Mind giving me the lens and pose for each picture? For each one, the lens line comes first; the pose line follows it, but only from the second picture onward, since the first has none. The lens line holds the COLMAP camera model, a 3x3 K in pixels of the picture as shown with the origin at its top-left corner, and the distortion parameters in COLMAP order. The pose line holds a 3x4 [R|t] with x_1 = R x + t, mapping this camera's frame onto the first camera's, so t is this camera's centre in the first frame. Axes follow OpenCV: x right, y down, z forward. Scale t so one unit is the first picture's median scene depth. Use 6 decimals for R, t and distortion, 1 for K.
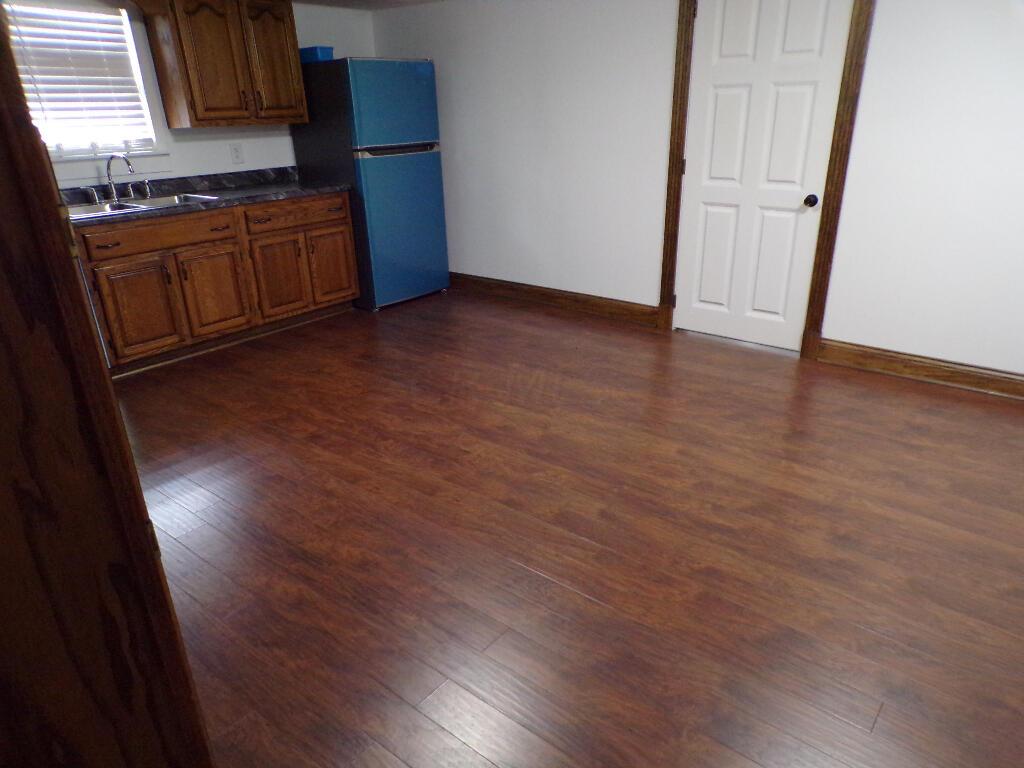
lens RADIAL K [[699.2, 0, 516.4], [0, 699.2, 383.9], [0, 0, 1]] dist [-0.008547, 0.036255]
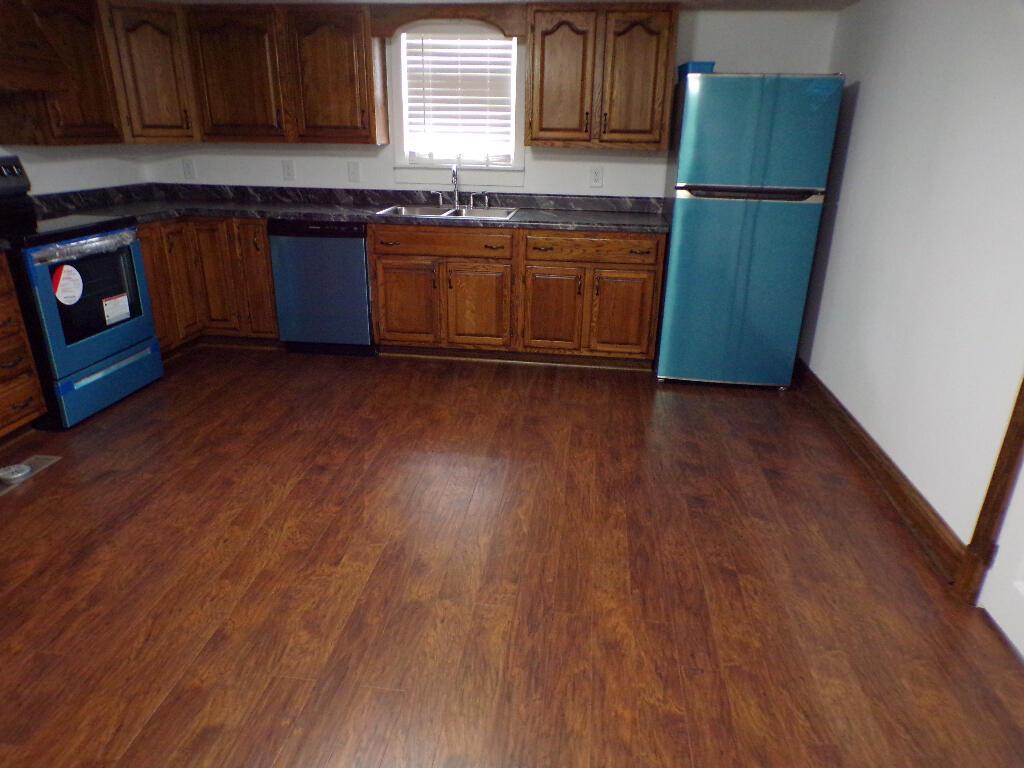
lens RADIAL K [[699.2, 0, 516.4], [0, 699.2, 383.9], [0, 0, 1]] dist [-0.008547, 0.036255]
pose [[0.534692, 0.329636, -0.778103, 0.419068], [-0.349280, 0.924656, 0.151706, -0.201213], [0.769486, 0.190659, 0.609542, 0.450407]]
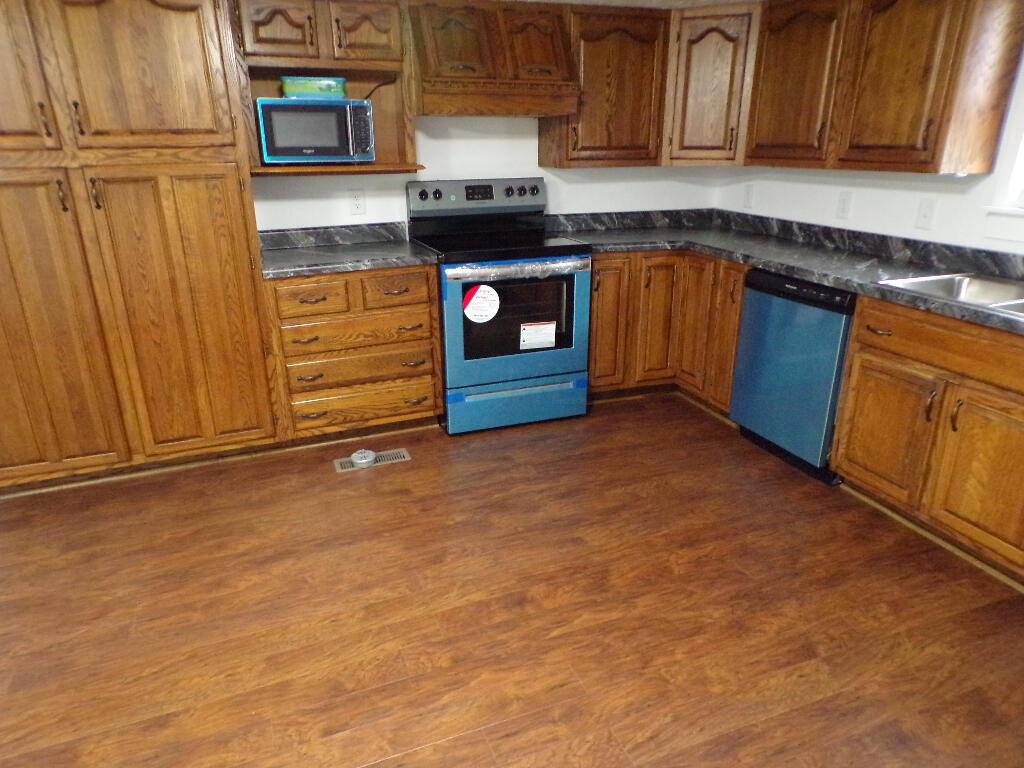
lens RADIAL K [[695.4, 0, 499.2], [0, 695.4, 389.2], [0, 0, 1]] dist [-0.004183, 0.000964]
pose [[-0.493034, 0.327745, -0.805916, 0.169076], [-0.314890, 0.796302, 0.516475, -0.344228], [0.811025, 0.508415, -0.289400, 0.808665]]
